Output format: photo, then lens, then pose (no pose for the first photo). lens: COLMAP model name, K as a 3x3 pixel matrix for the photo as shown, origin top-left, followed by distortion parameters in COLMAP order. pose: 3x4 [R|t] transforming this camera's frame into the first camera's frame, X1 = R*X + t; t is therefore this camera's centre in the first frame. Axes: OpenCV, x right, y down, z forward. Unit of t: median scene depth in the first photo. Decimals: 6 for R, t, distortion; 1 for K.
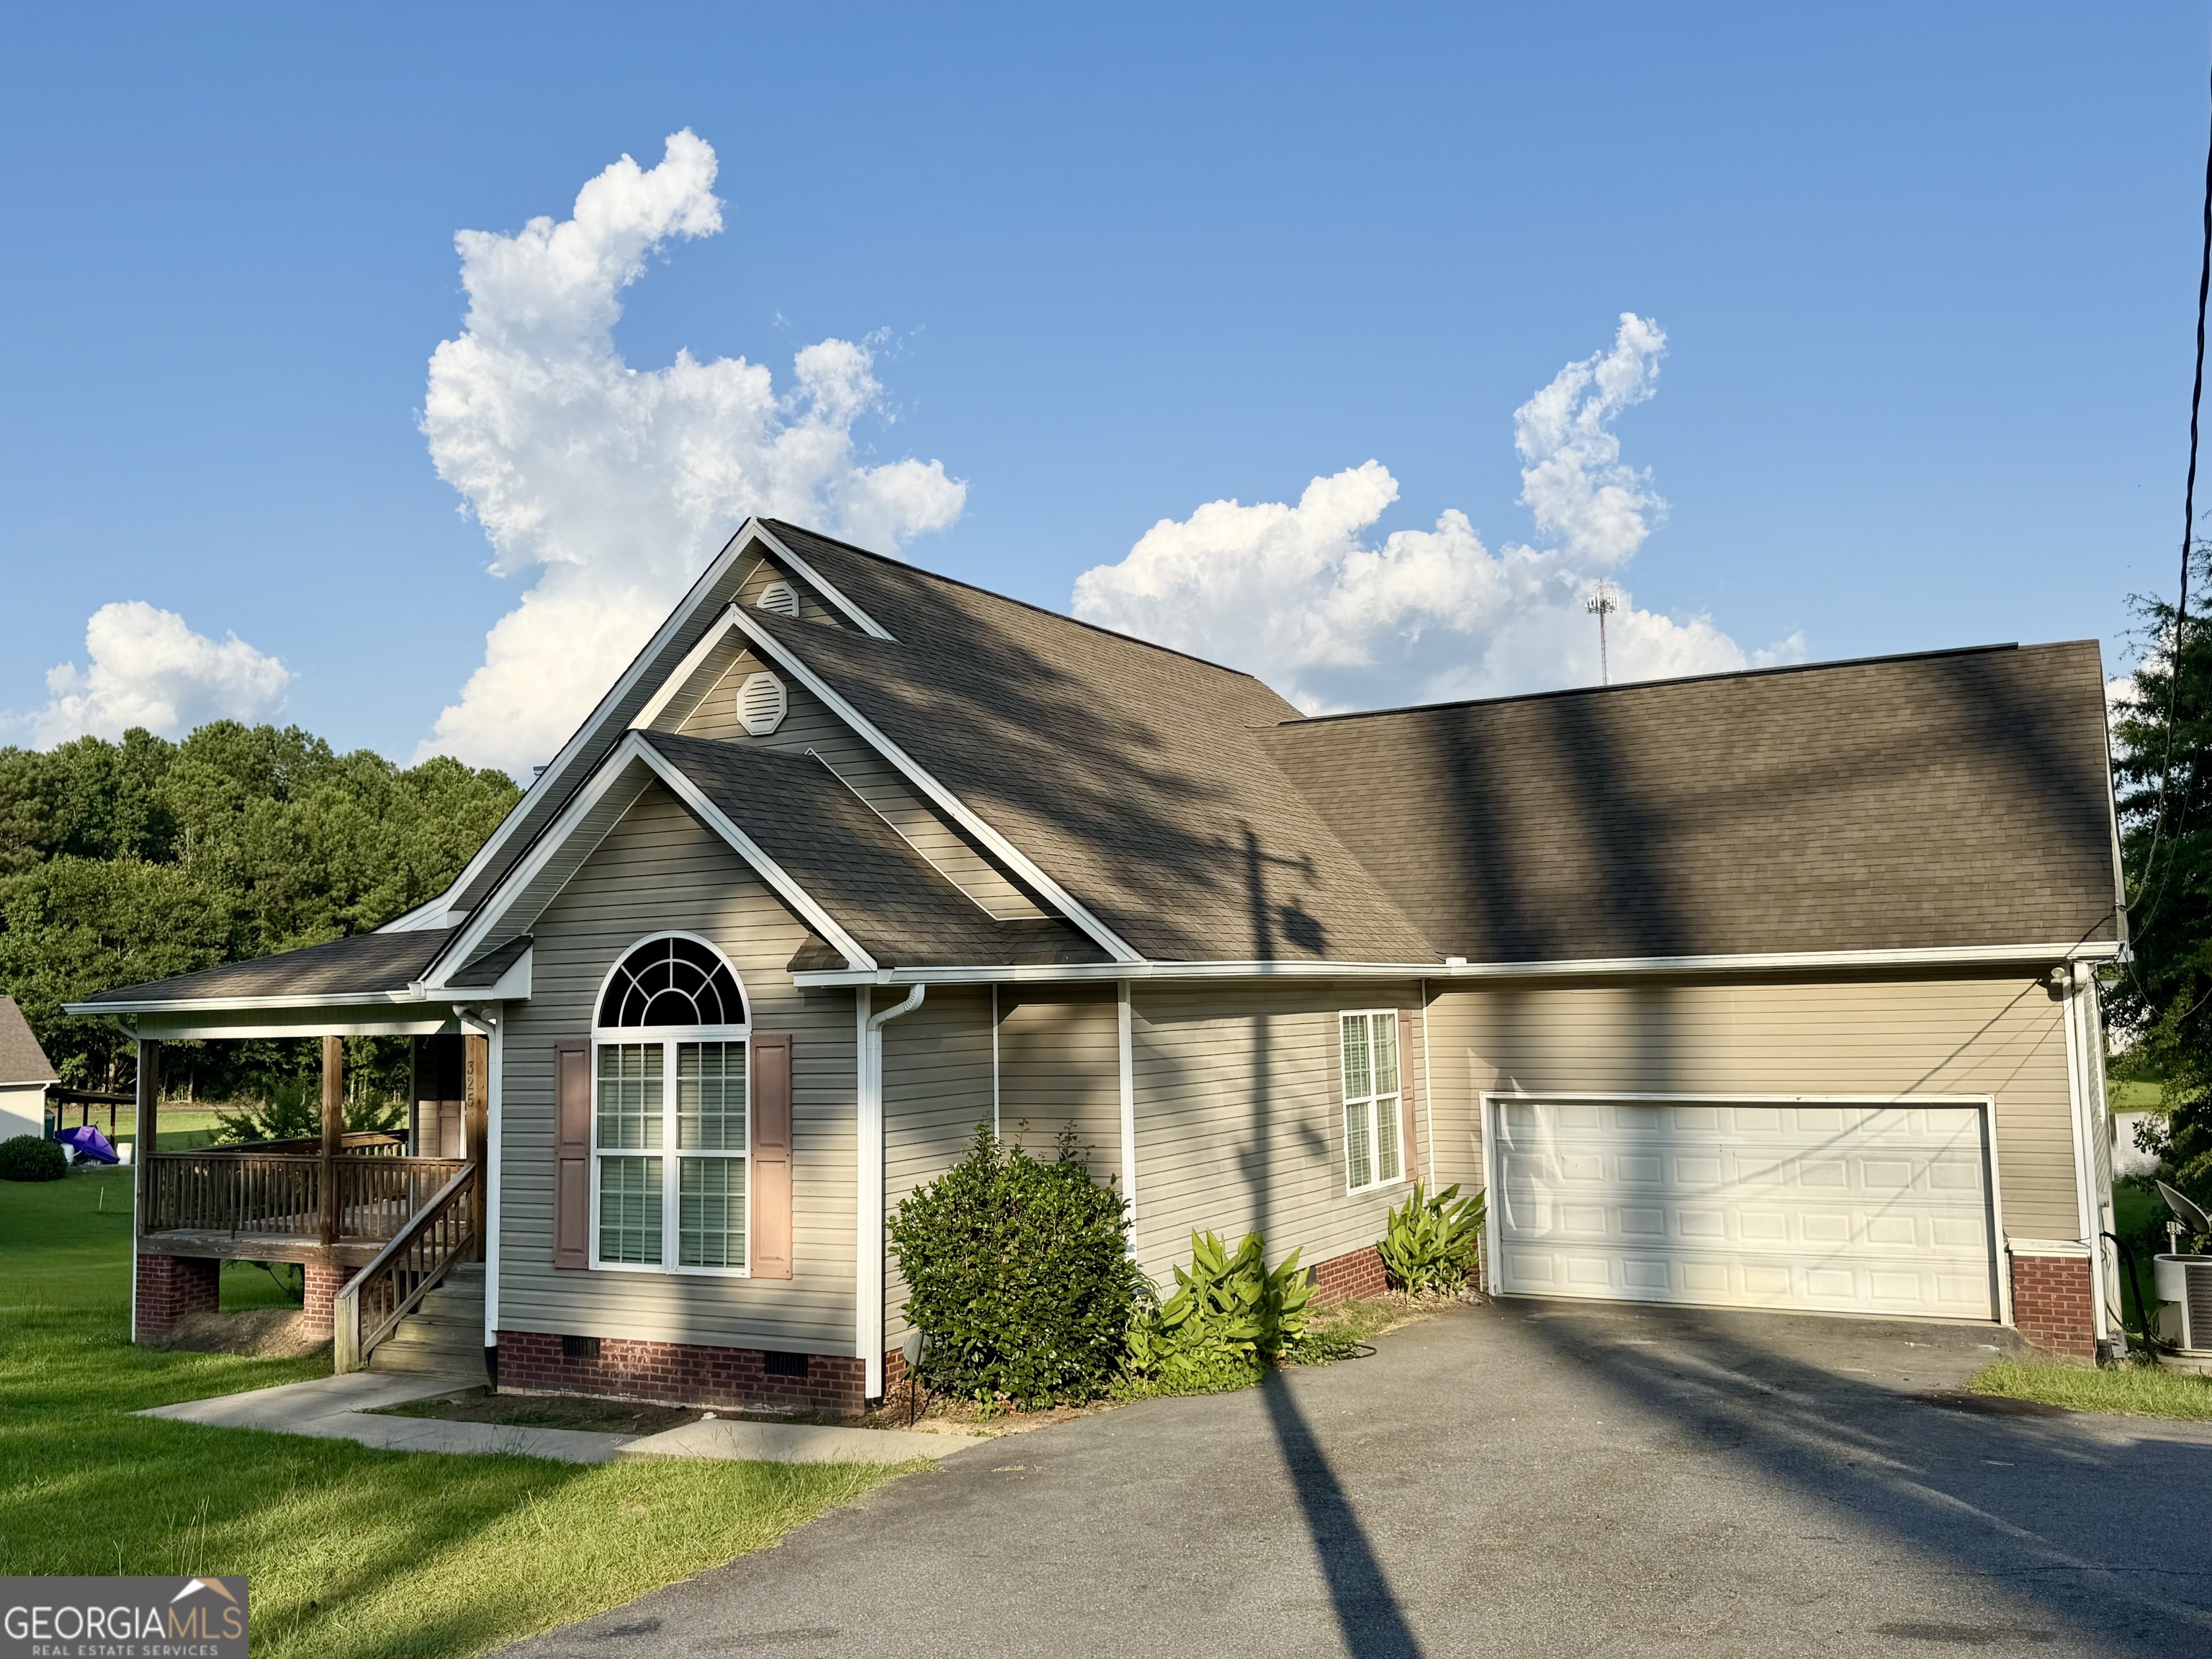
lens RADIAL K [[1947.2, 0, 1108.9], [0, 1947.2, 812.5], [0, 0, 1]] dist [0.092847, -0.137594]
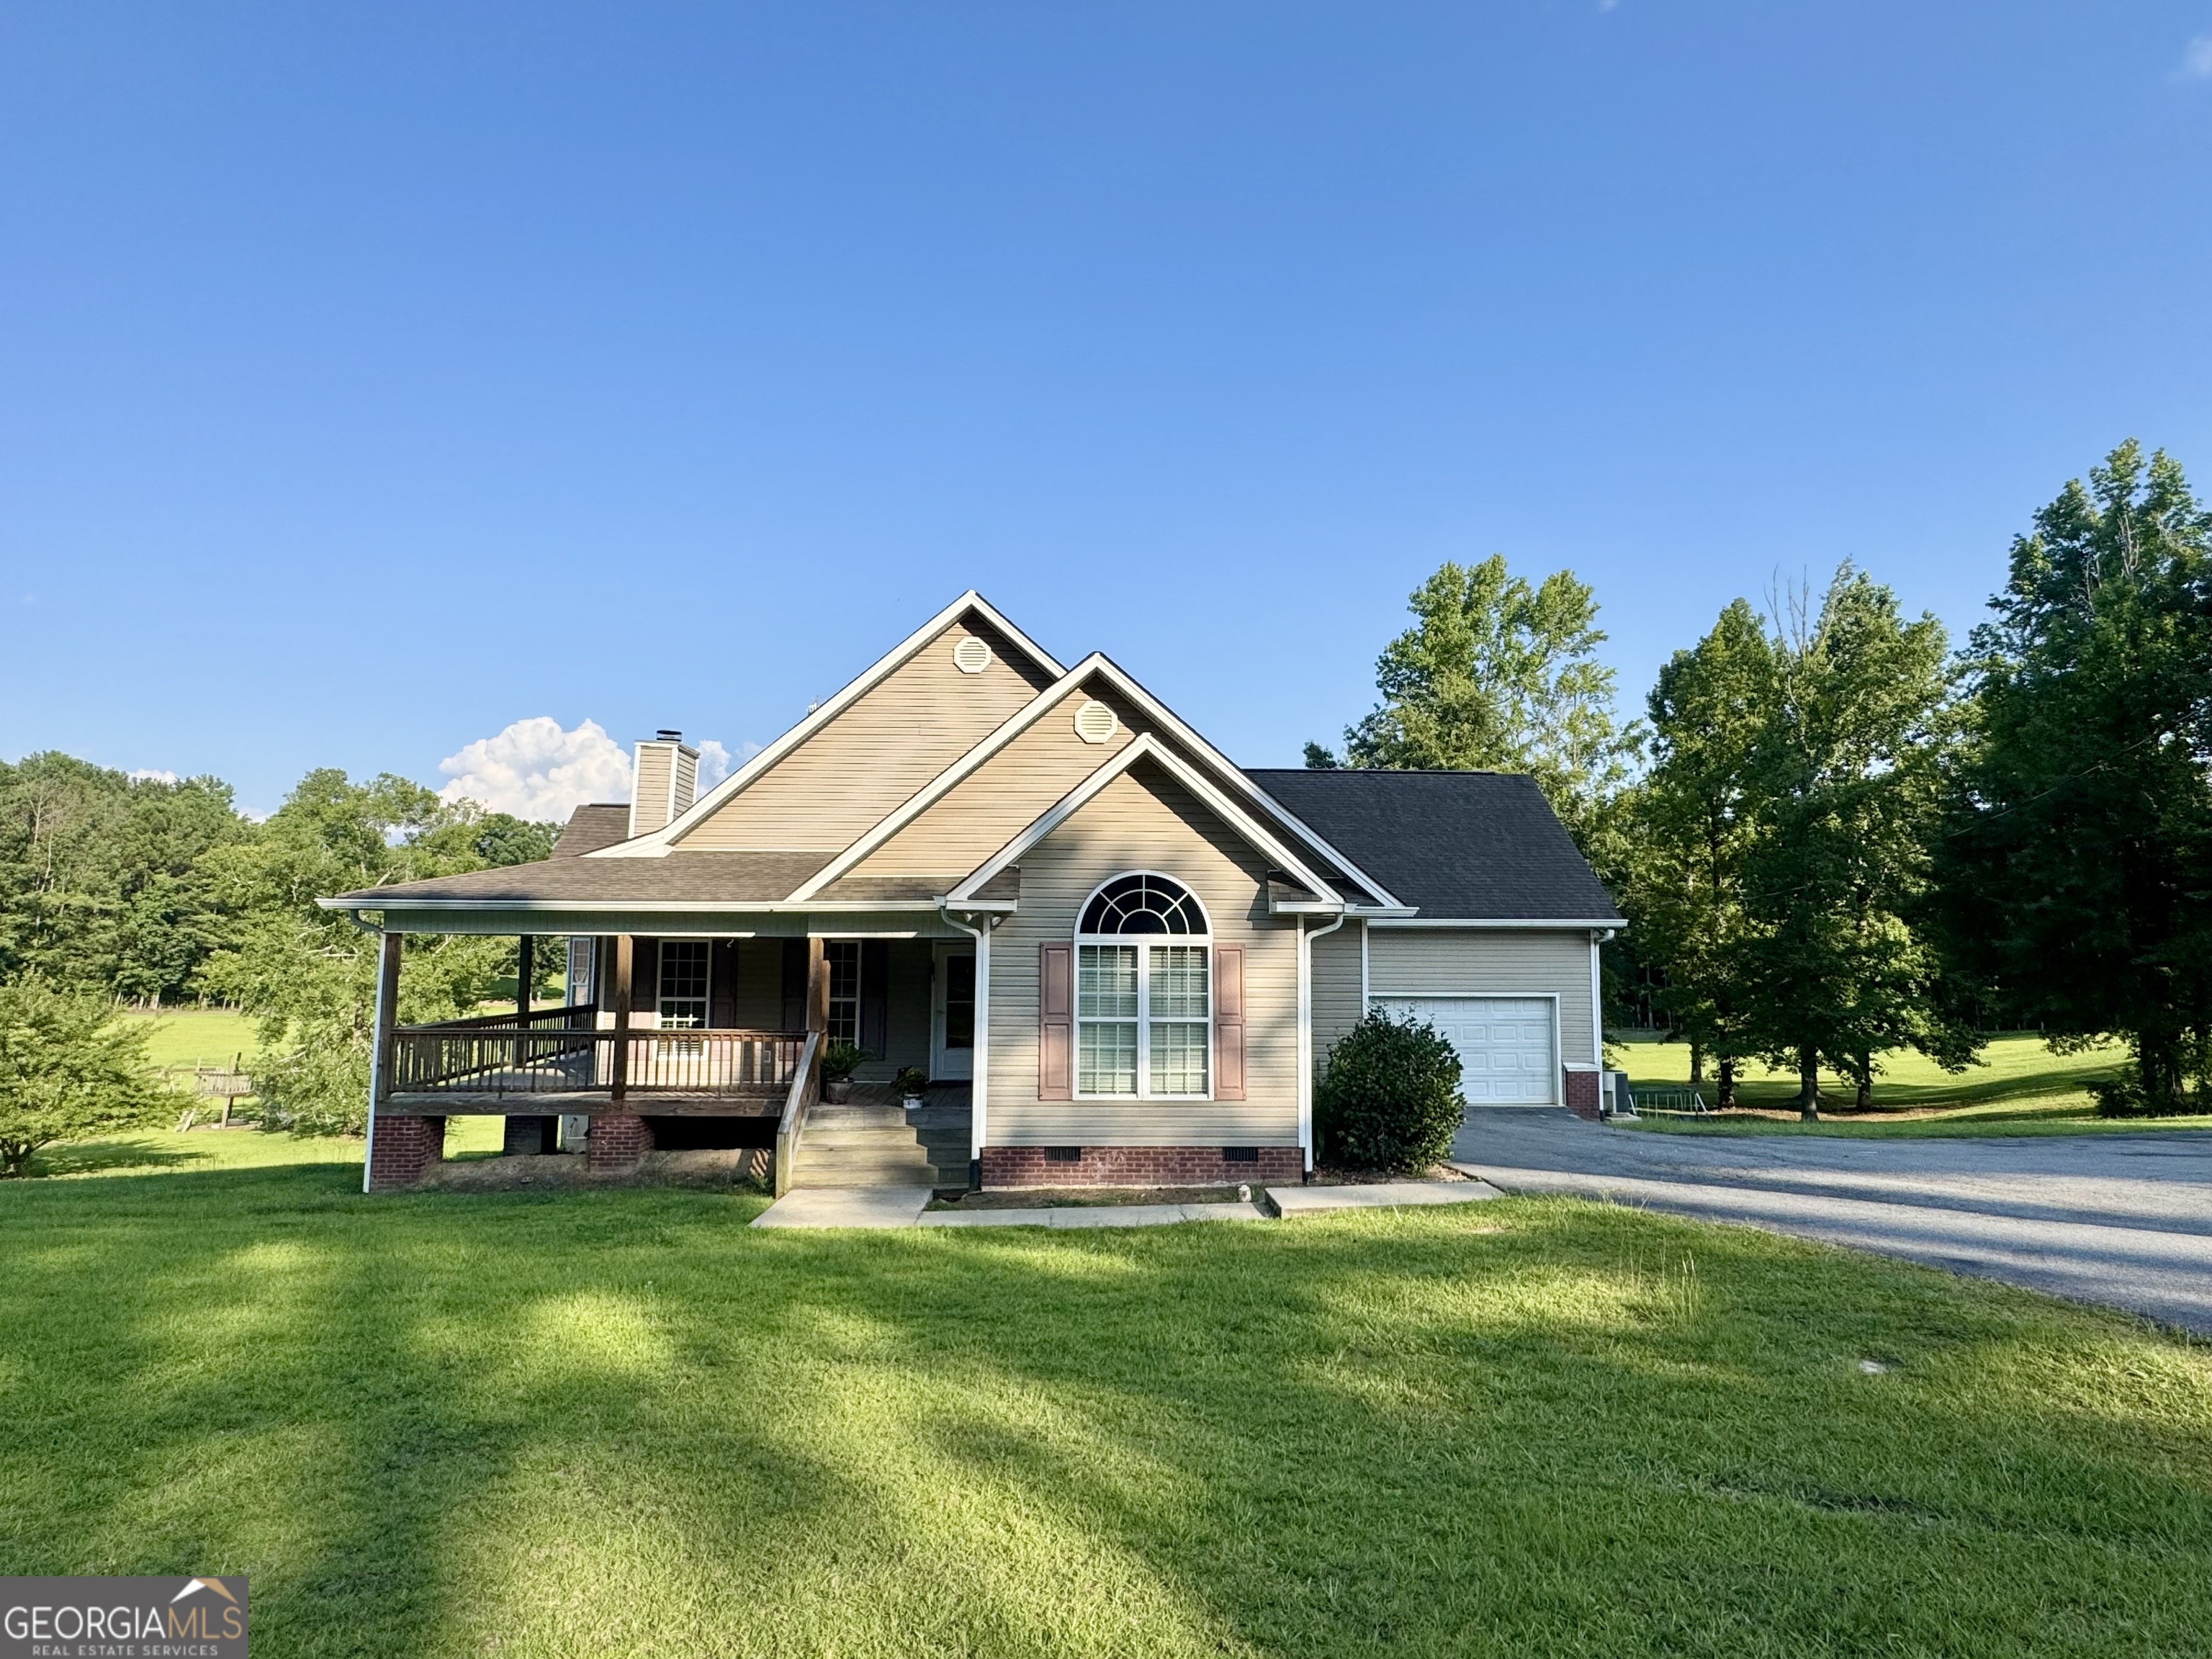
lens RADIAL K [[1185.5, 0, 1117.7], [0, 1185.5, 845.2], [0, 0, 1]] dist [-0.000983, 0.001656]
pose [[0.845116, 0.076941, 0.529017, -0.484058], [-0.079159, 0.996690, -0.018502, 0.040530], [-0.528690, -0.026240, 0.848409, 0.169978]]
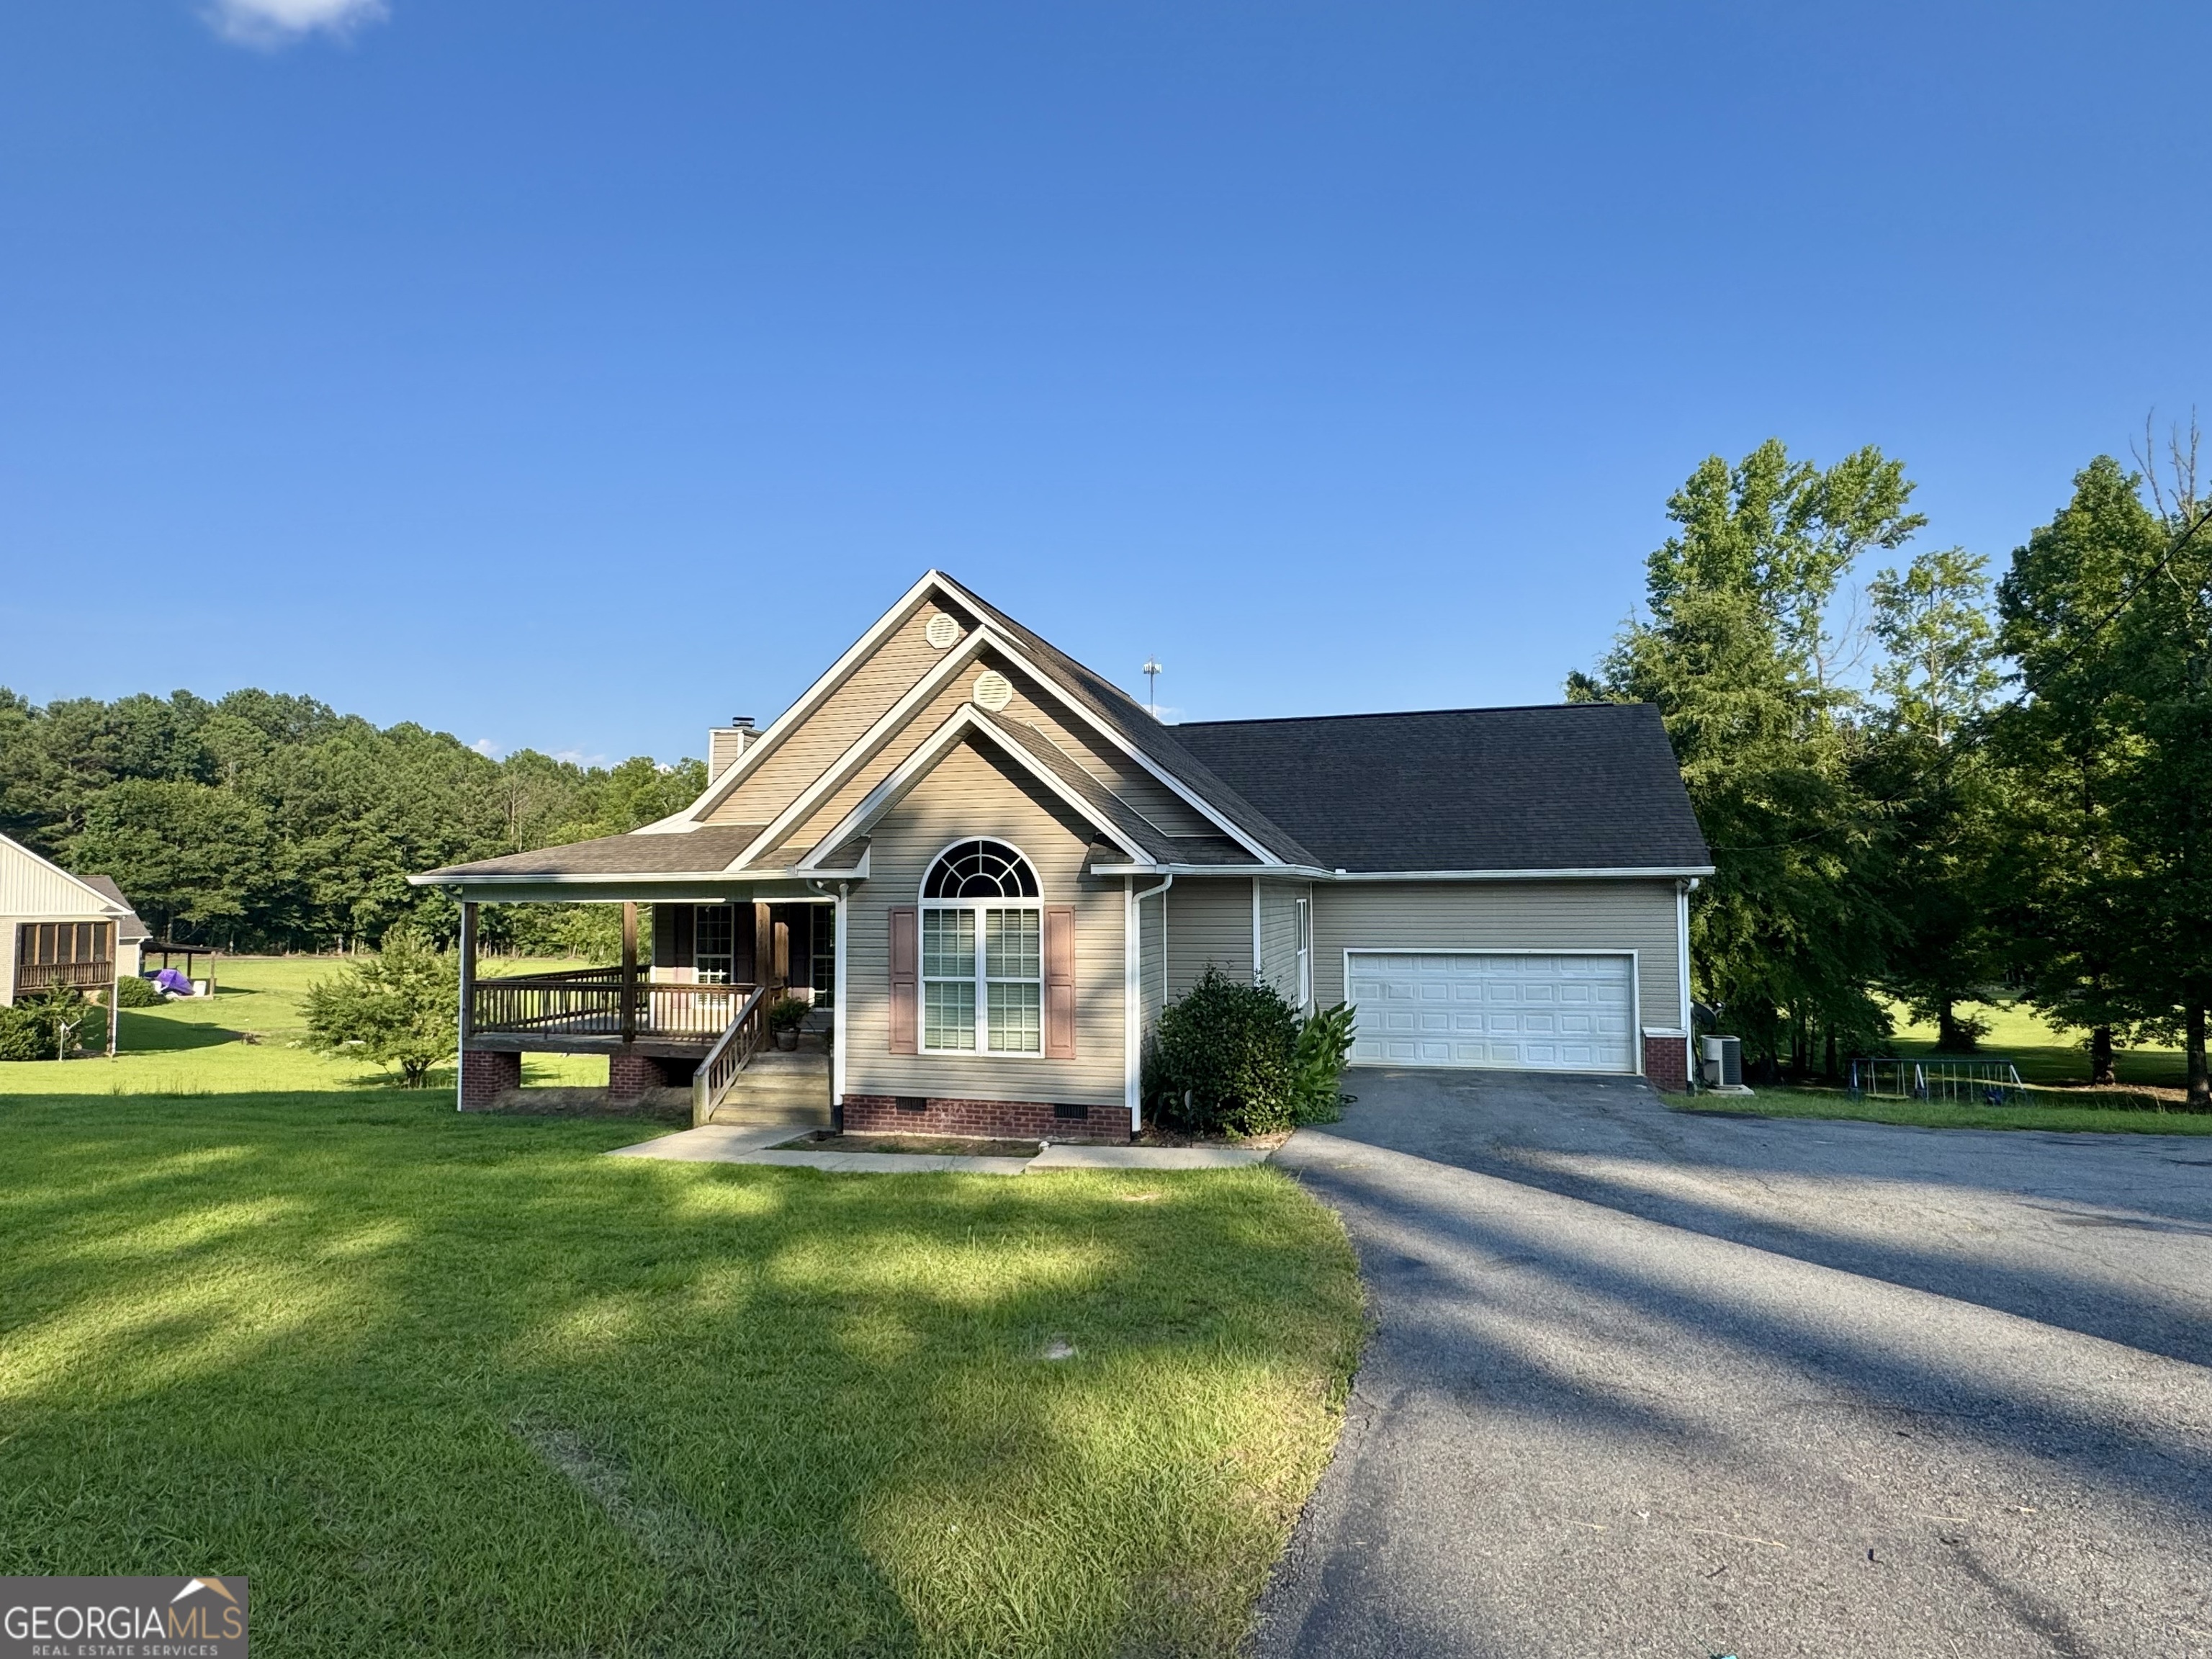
lens RADIAL K [[1185.5, 0, 1111.9], [0, 1185.5, 847.6], [0, 0, 1]] dist [-0.000983, 0.001656]
pose [[0.969718, 0.029238, 0.242471, -0.236019], [-0.041569, 0.998081, 0.045895, 0.015310], [-0.240664, -0.054584, 0.969072, 0.051071]]
